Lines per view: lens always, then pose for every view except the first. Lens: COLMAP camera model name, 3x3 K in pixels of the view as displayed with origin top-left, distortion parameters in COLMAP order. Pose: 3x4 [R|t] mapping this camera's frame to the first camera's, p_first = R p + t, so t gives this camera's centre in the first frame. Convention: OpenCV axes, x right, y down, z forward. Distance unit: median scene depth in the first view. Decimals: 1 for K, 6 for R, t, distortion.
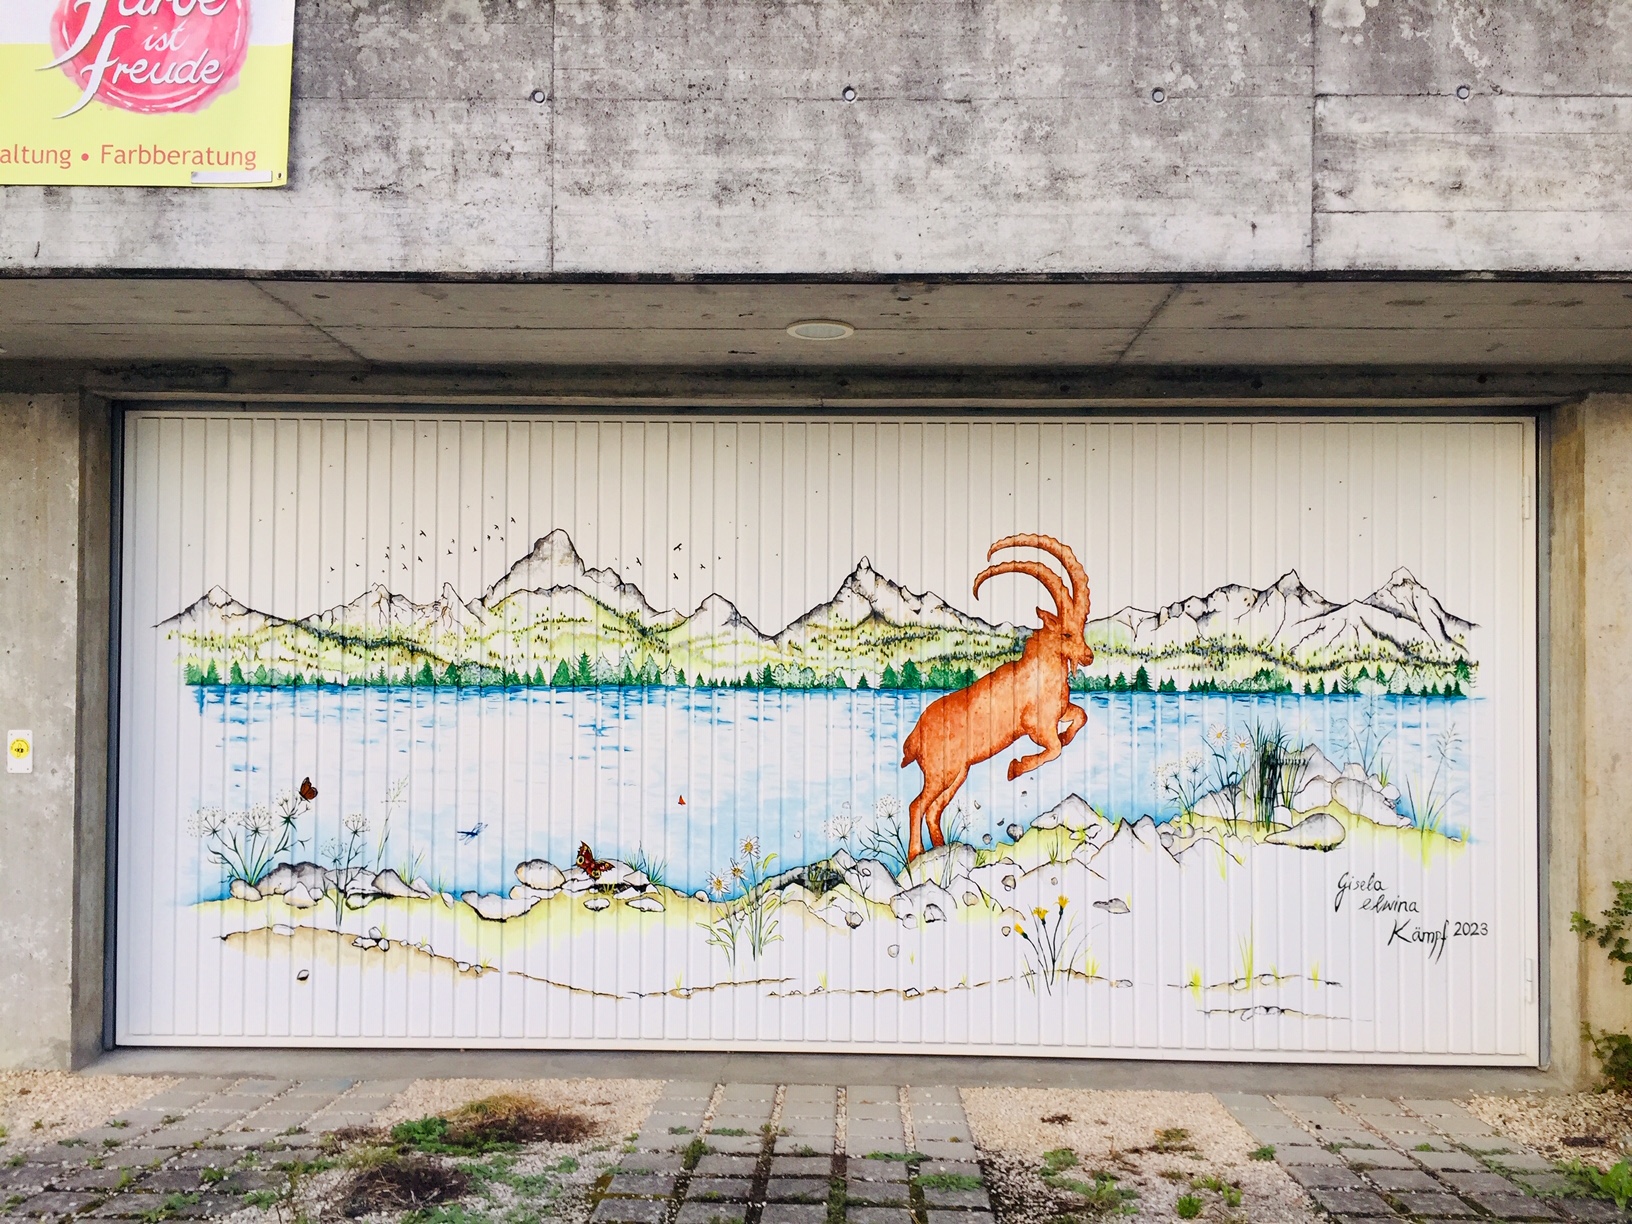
lens RADIAL K [[1381.6, 0, 815.1], [0, 1381.6, 598.3], [0, 0, 1]] dist [0.080384, -0.108394]
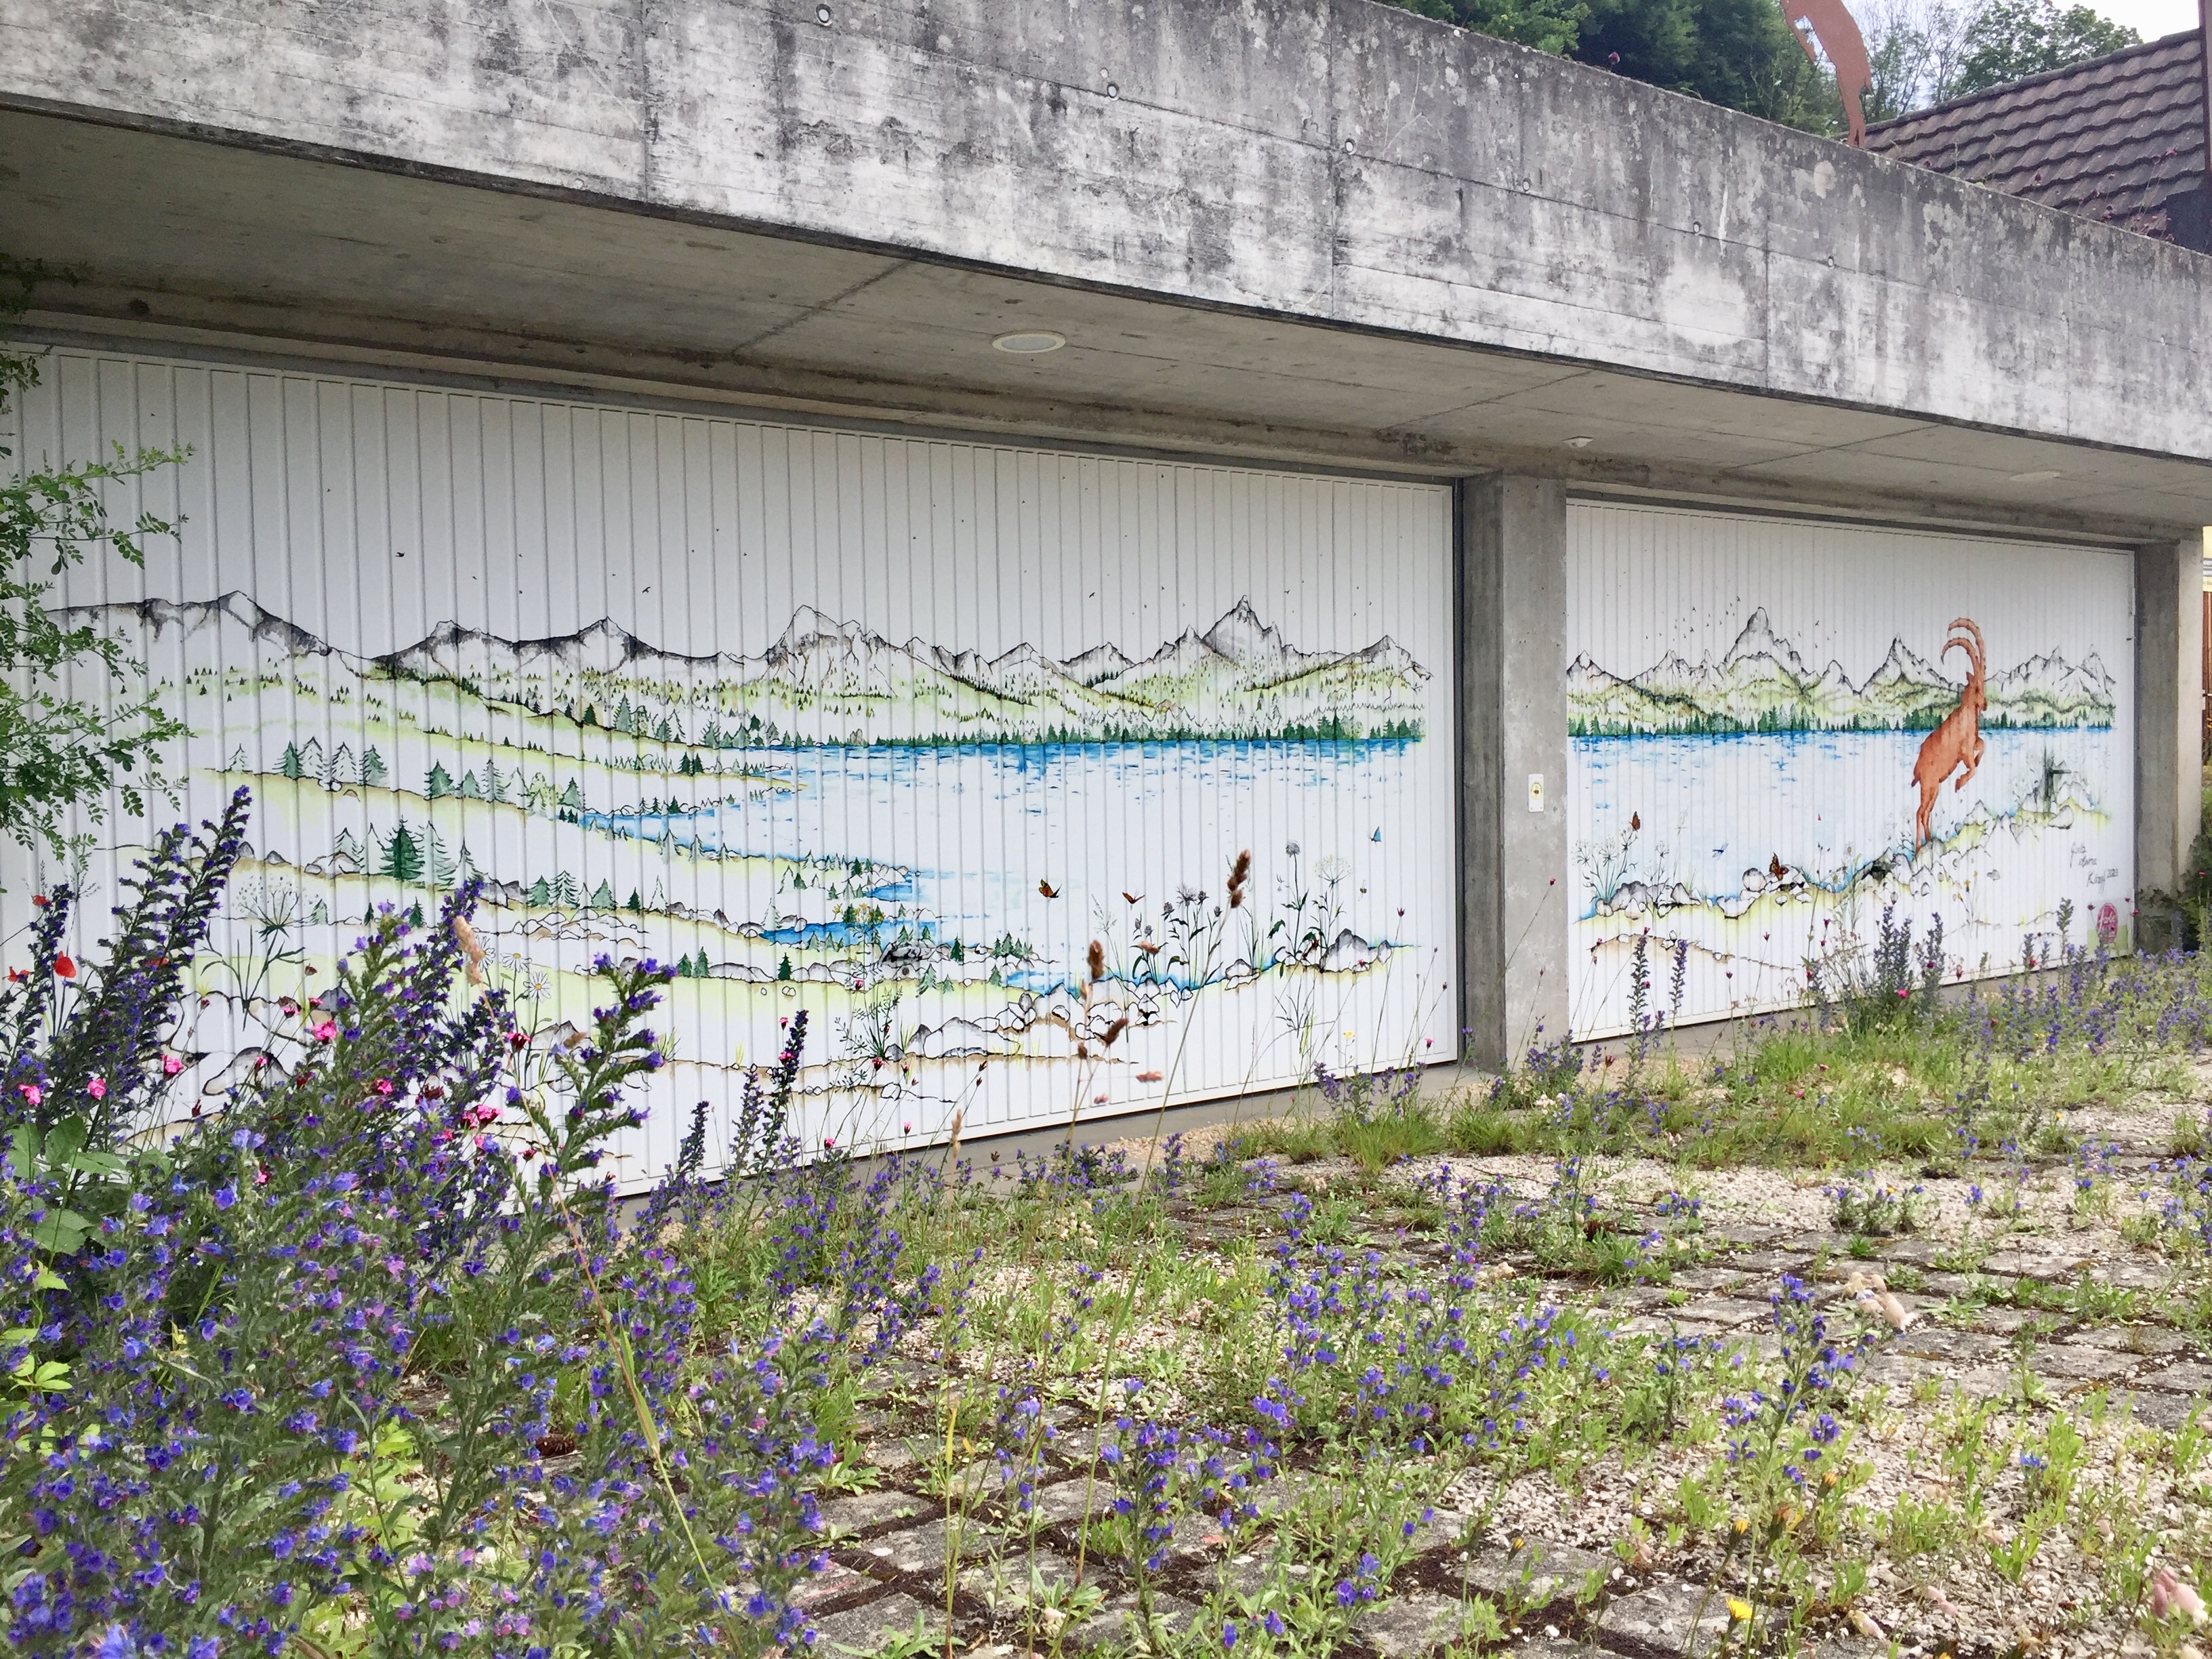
lens RADIAL K [[1872.6, 0, 1112.3], [0, 1872.6, 807.4], [0, 0, 1]] dist [0.080384, -0.108394]
pose [[0.787662, -0.040570, 0.614770, -1.724292], [0.009635, 0.998519, 0.053550, 0.034432], [-0.616032, -0.036256, 0.786886, 0.006213]]
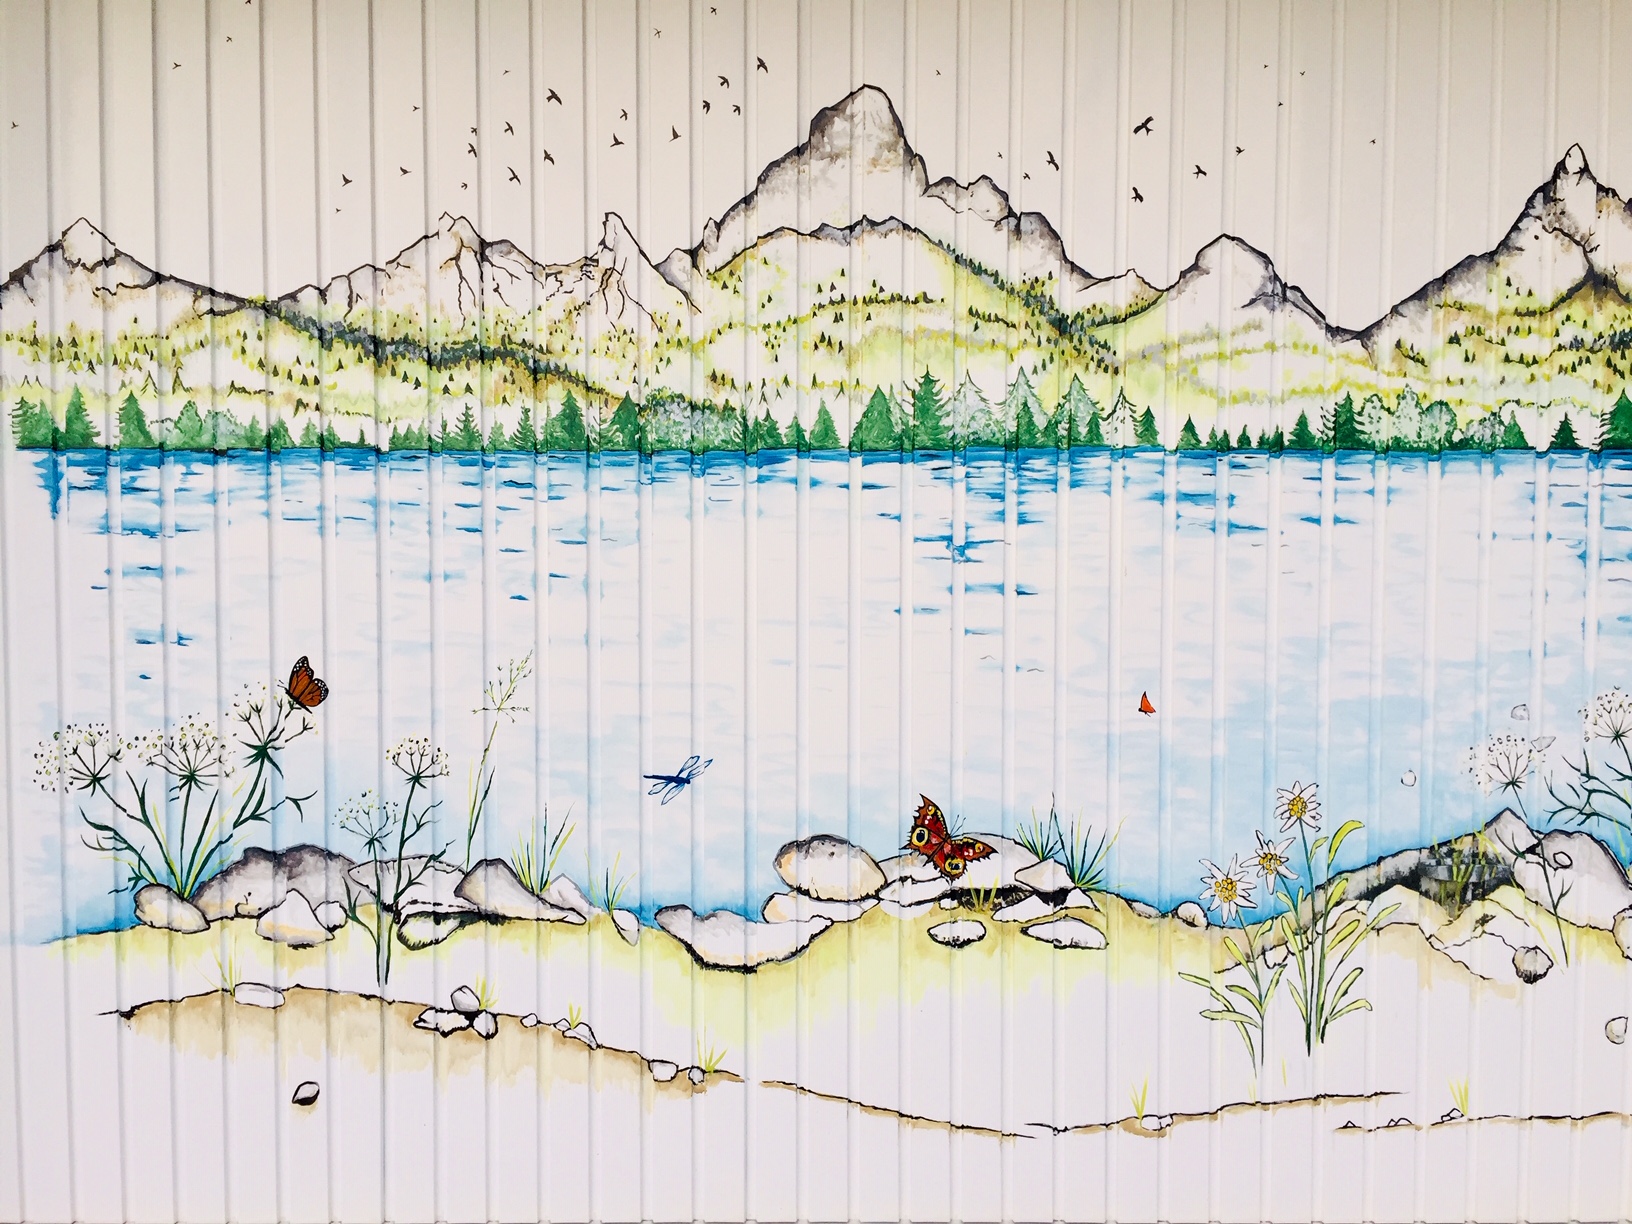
lens RADIAL K [[1381.6, 0, 774.9], [0, 1381.6, 577.6], [0, 0, 1]] dist [0.080384, -0.108394]
pose [[0.999535, -0.006652, 0.029767, -0.229478], [0.004728, 0.997922, 0.064262, 0.076115], [-0.030132, -0.064091, 0.997489, 0.560645]]
